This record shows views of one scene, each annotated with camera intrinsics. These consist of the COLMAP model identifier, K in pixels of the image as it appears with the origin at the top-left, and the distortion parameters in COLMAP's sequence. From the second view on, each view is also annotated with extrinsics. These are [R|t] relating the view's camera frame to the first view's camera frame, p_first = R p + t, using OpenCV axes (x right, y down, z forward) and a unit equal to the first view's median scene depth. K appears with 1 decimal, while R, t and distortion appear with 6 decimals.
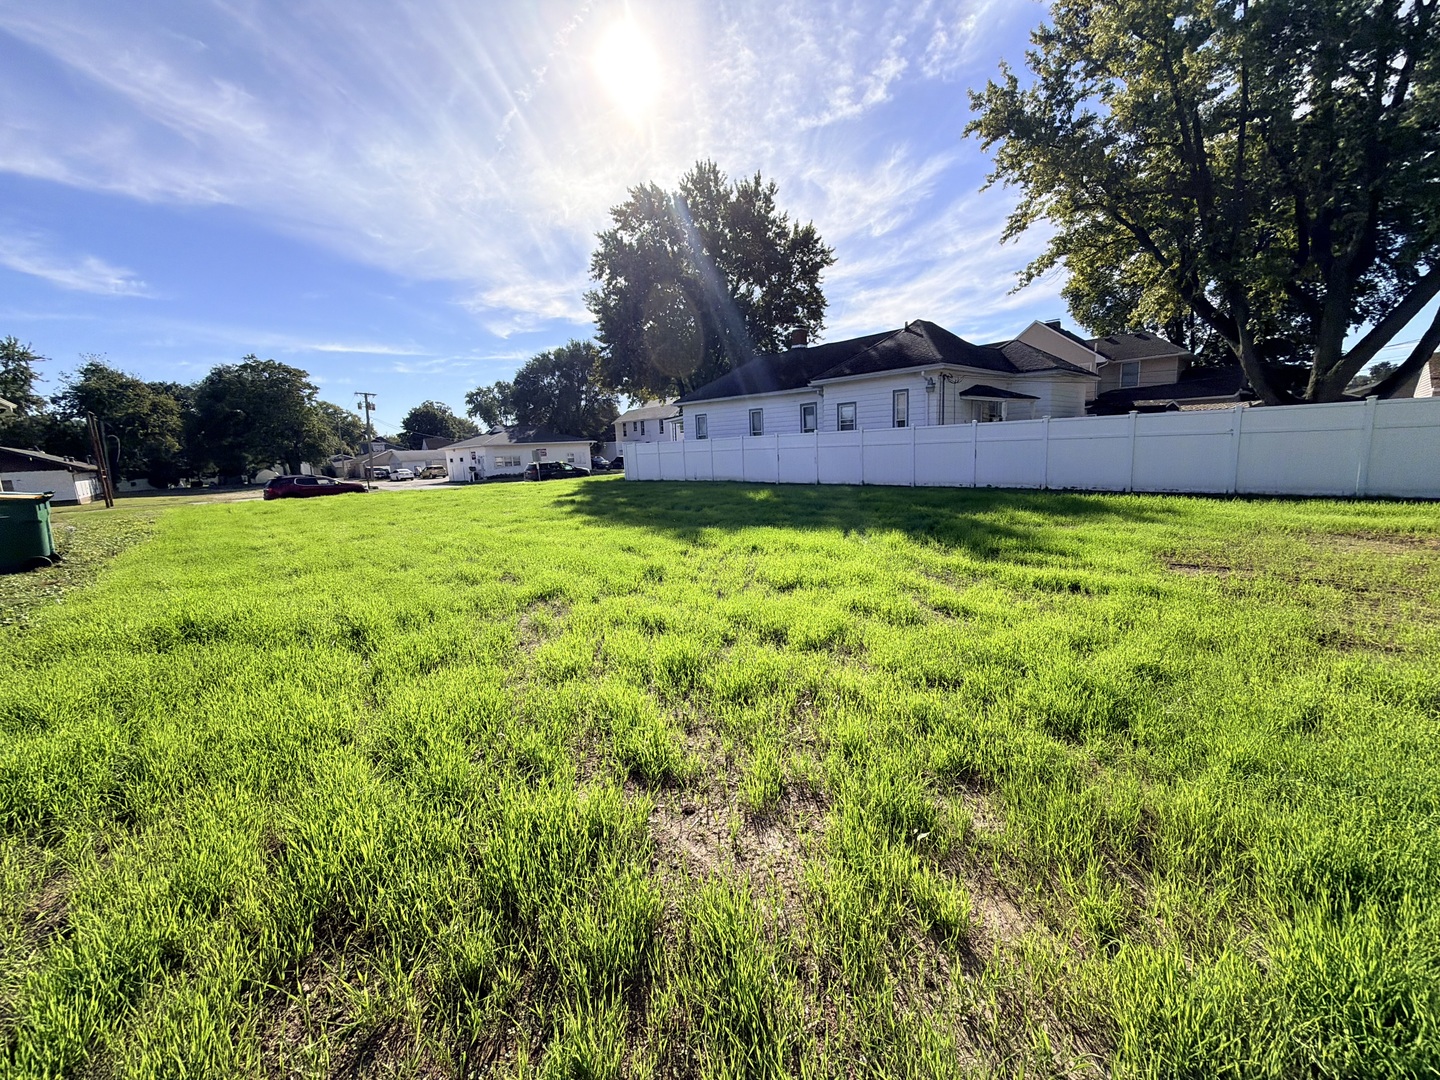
lens RADIAL K [[580.8, 0, 721.2], [0, 580.8, 555.9], [0, 0, 1]] dist [0.016775, -0.000022]
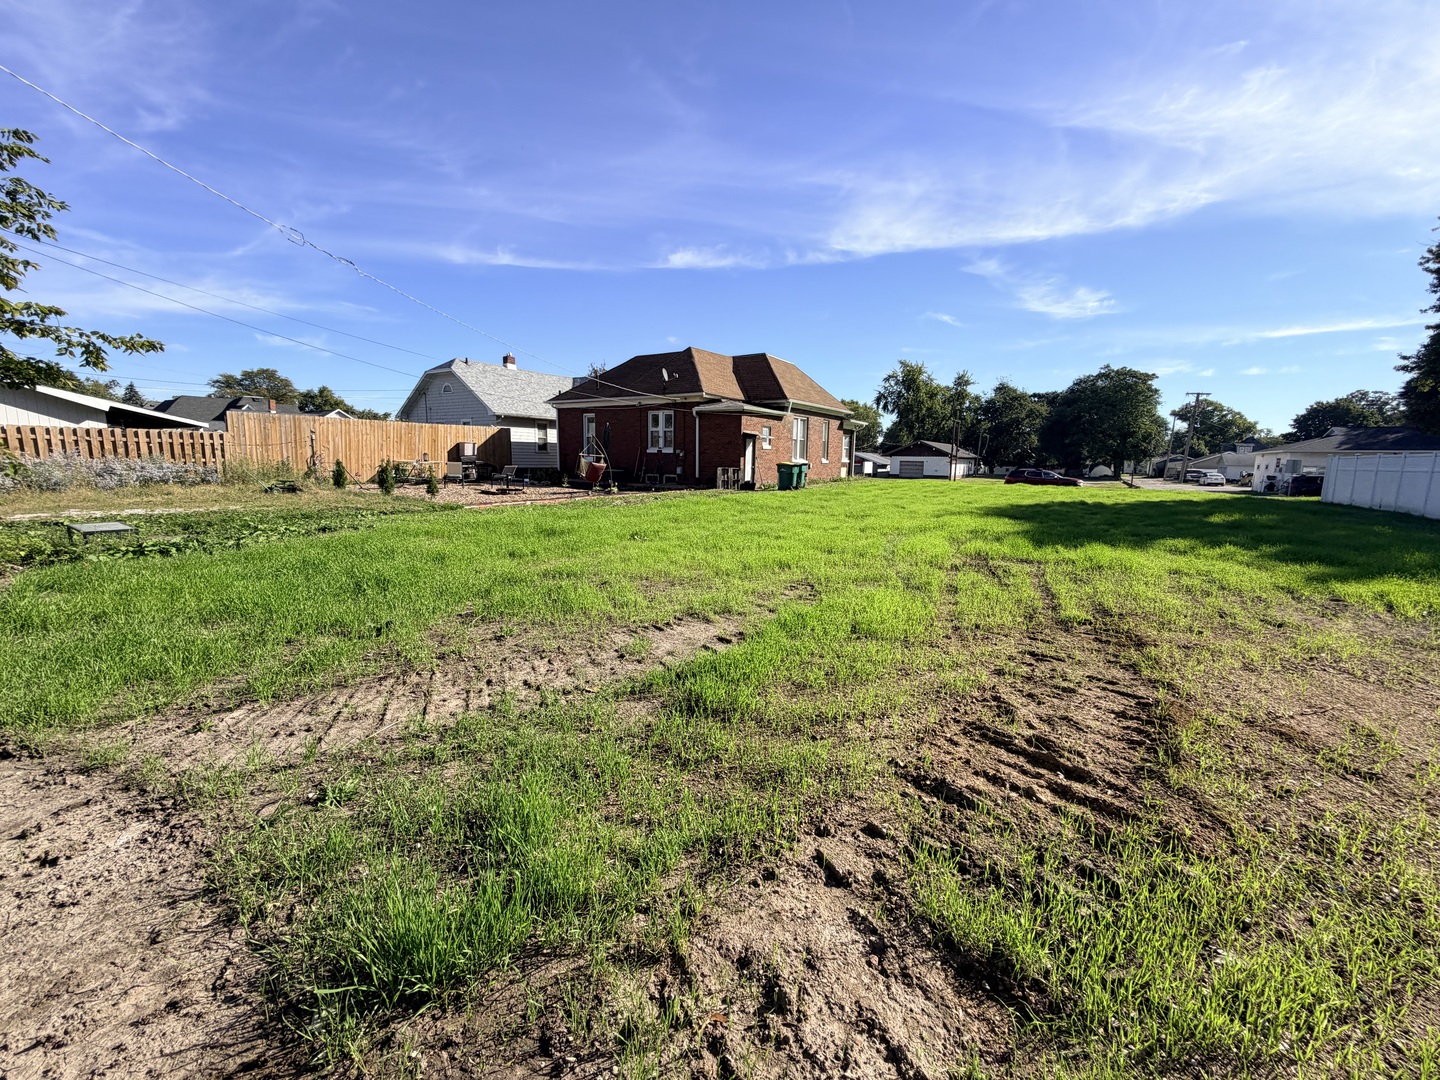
lens RADIAL K [[580.8, 0, 721.2], [0, 580.8, 555.9], [0, 0, 1]] dist [0.016775, -0.000022]
pose [[0.274248, 0.215182, -0.937275, 0.138580], [-0.211894, 0.964211, 0.159365, -0.005422], [0.938024, 0.154898, 0.310029, -0.000766]]
